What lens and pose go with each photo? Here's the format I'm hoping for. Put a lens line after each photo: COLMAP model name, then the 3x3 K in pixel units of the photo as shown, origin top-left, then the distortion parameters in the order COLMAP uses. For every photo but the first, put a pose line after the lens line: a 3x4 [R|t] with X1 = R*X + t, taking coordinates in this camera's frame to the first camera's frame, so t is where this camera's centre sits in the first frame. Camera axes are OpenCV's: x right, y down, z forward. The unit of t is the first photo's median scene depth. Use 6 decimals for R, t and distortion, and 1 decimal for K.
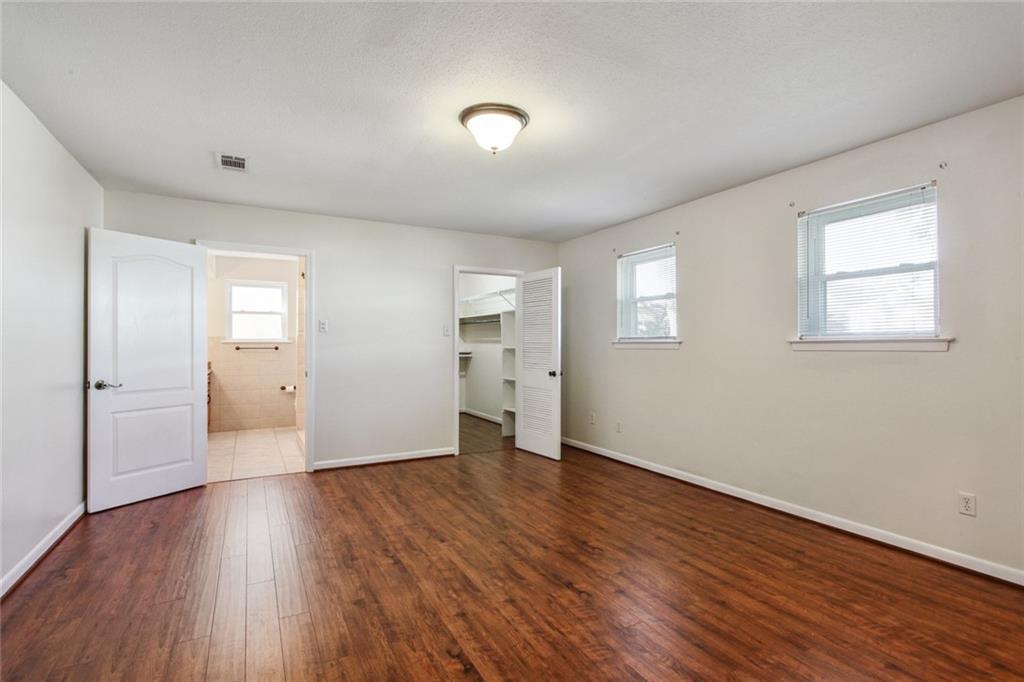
lens RADIAL K [[490.0, 0, 519.3], [0, 490.0, 342.1], [0, 0, 1]] dist [-0.001468, 0.001264]
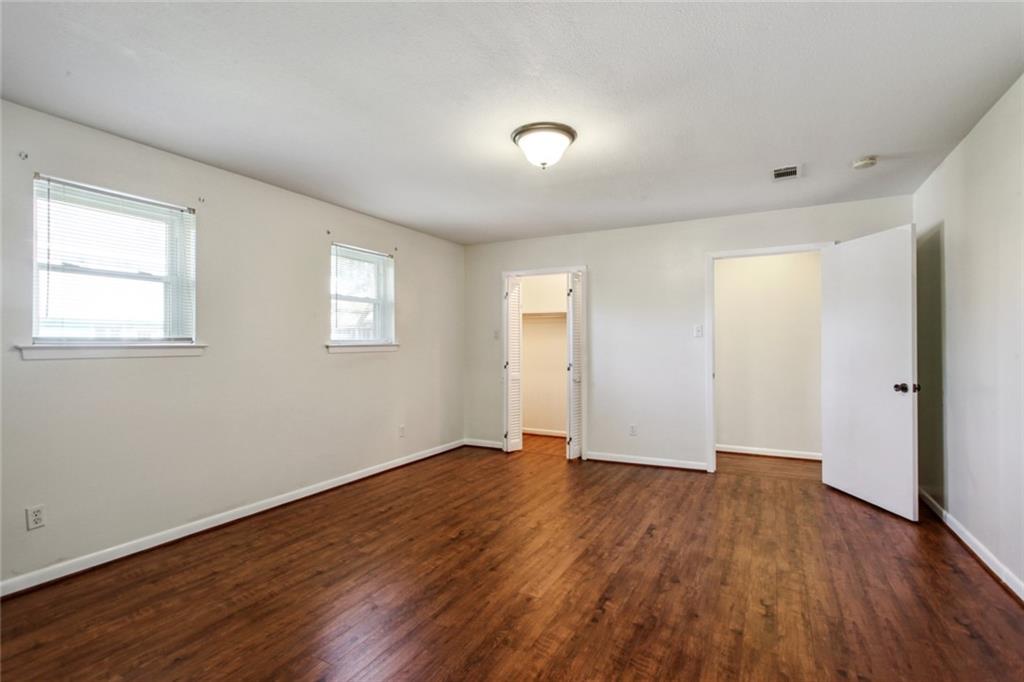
lens RADIAL K [[490.0, 0, 518.9], [0, 490.0, 341.1], [0, 0, 1]] dist [-0.001468, 0.001264]
pose [[-0.555829, 0.013829, 0.831182, -0.805172], [0.004480, 0.999897, -0.013640, 0.006780], [-0.831285, -0.003858, -0.555833, 1.456413]]
